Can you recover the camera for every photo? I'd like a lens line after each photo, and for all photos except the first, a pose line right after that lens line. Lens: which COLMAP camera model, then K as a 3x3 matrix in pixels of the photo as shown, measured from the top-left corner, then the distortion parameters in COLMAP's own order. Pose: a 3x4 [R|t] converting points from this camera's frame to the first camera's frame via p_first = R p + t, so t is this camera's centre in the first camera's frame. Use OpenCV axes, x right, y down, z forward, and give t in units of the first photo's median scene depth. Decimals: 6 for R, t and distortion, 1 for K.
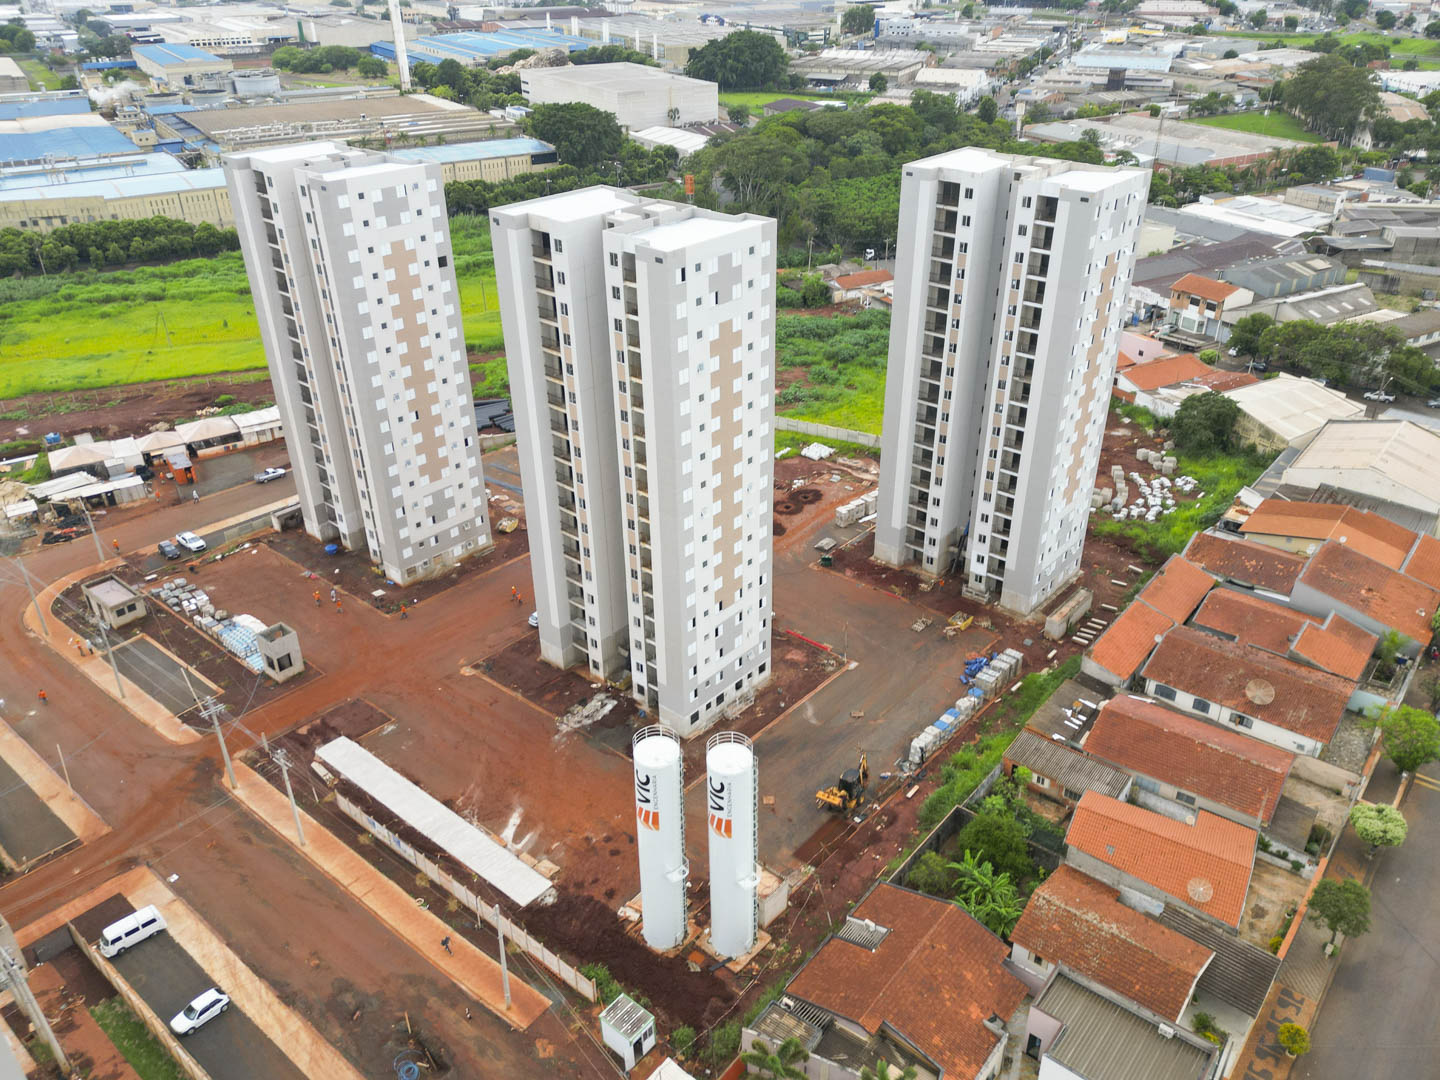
lens RADIAL K [[1080.6, 0, 741.9], [0, 1080.6, 545.2], [0, 0, 1]] dist [0.087067, -0.093710]
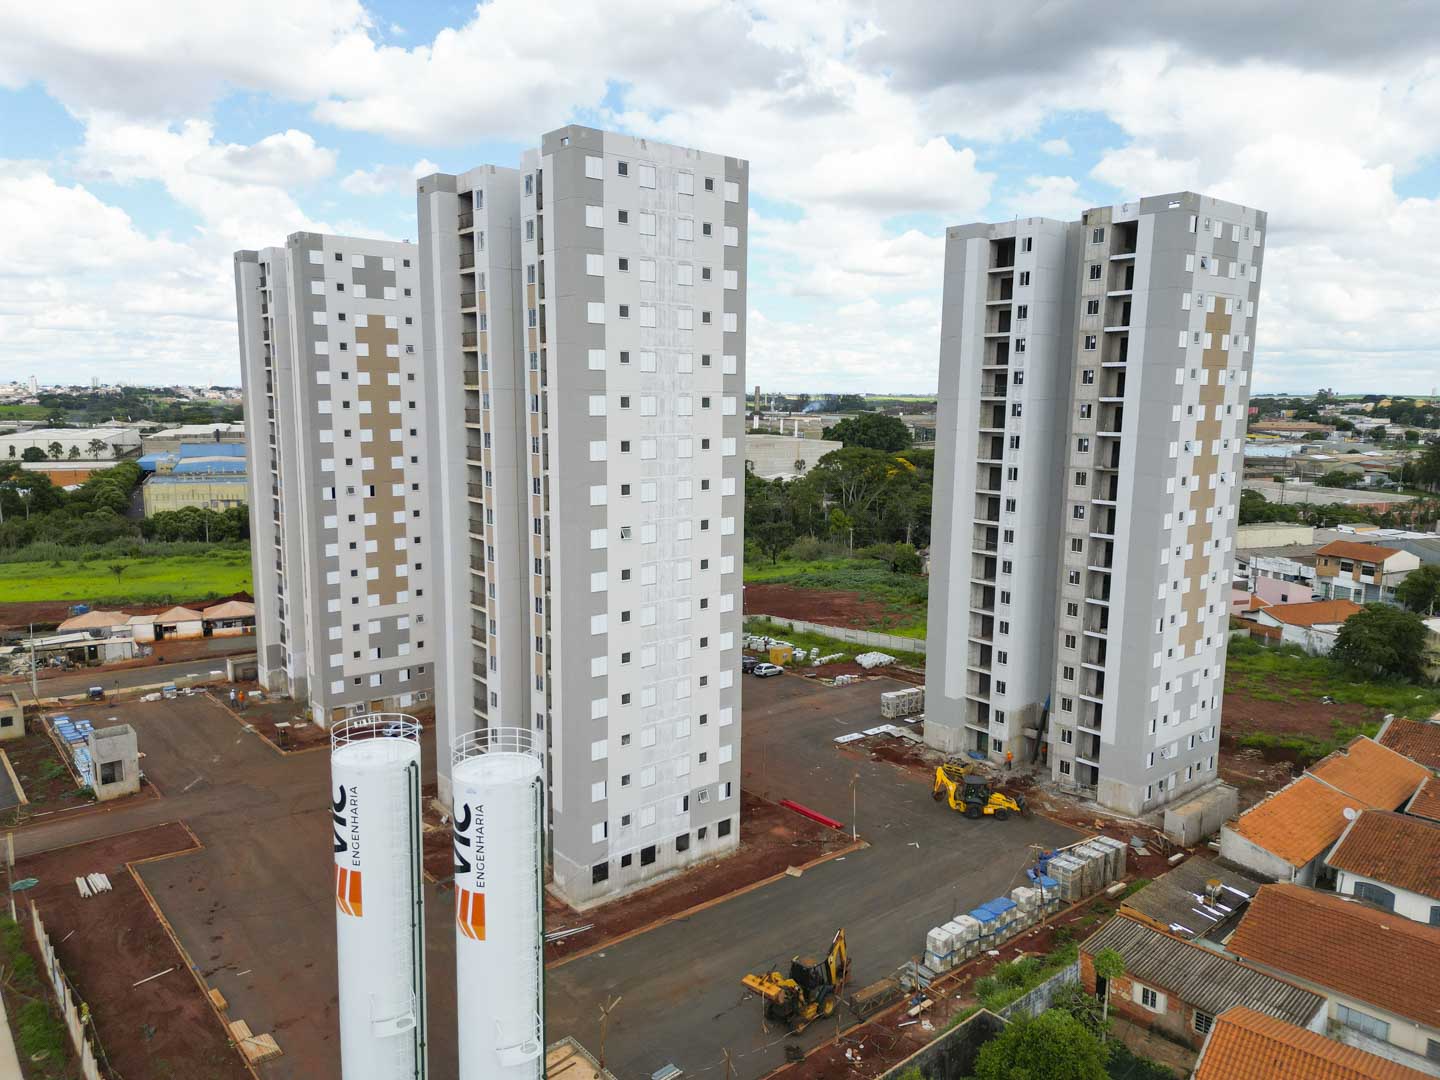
lens RADIAL K [[1003.0, 0, 721.7], [0, 1003.0, 543.8], [0, 0, 1]] dist [0.082491, -0.083464]
pose [[0.985440, 0.036035, -0.166160, 0.099421], [-0.093712, 0.930552, -0.353965, 0.147779], [0.141865, 0.364382, 0.920380, 0.296523]]
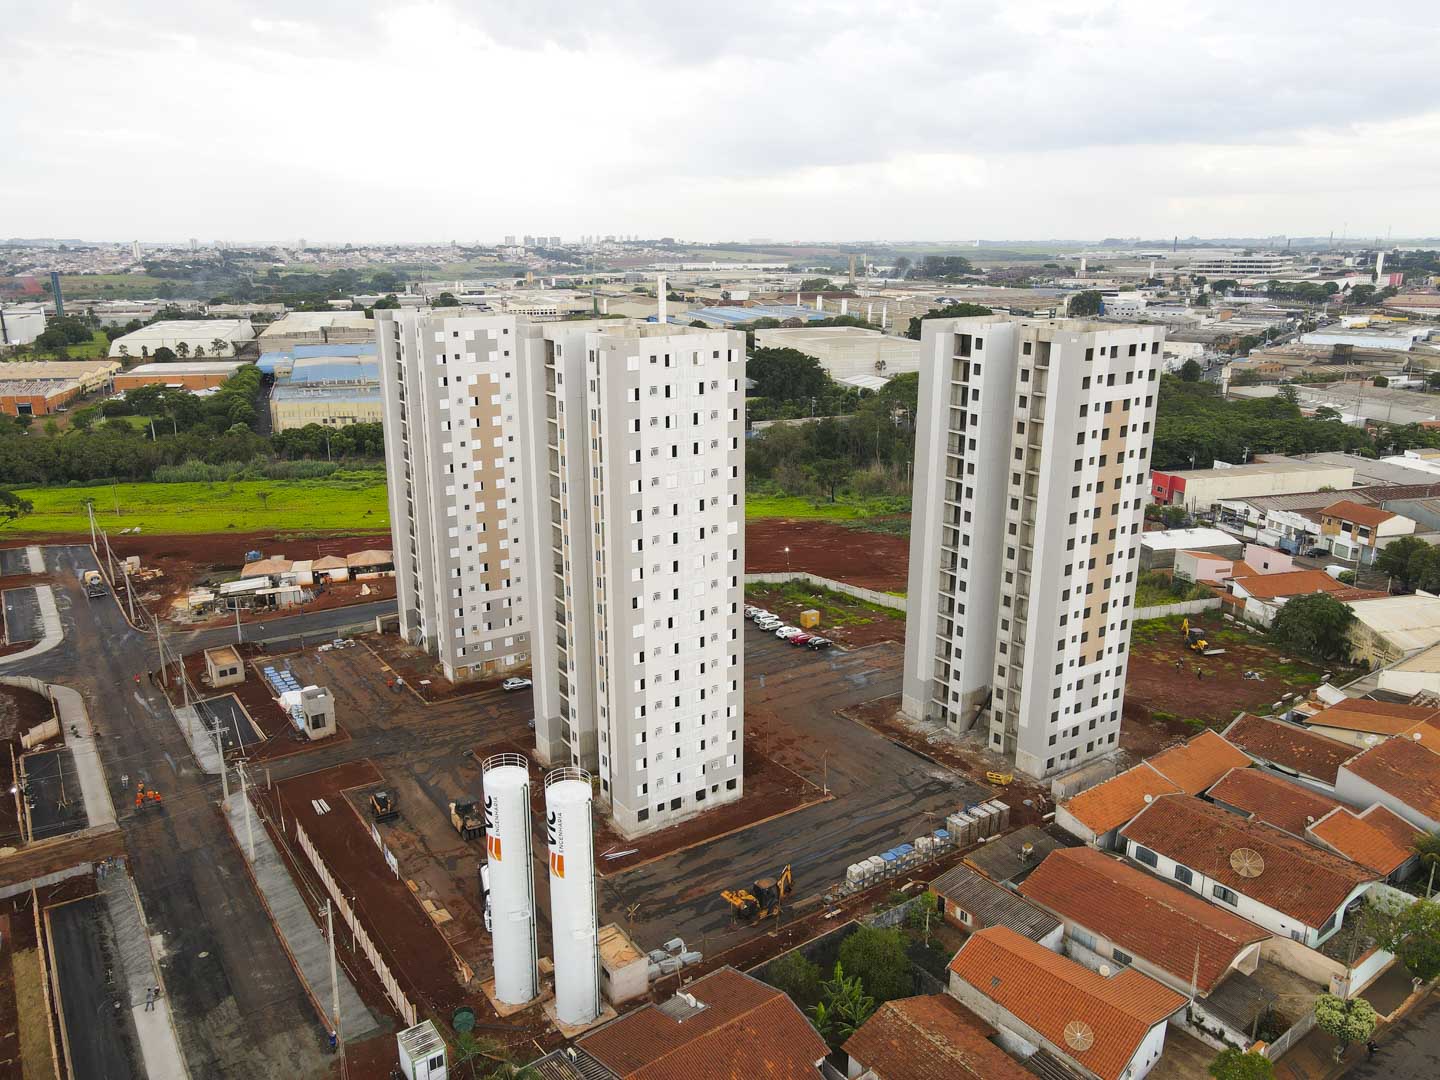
lens RADIAL K [[1054.4, 0, 714.0], [0, 1054.4, 531.9], [0, 0, 1]] dist [-0.000335, 0.030478]
pose [[0.963761, 0.071057, -0.257131, 0.199058], [-0.131800, 0.964848, -0.227371, 0.096515], [0.231936, 0.253021, 0.939248, 0.033468]]
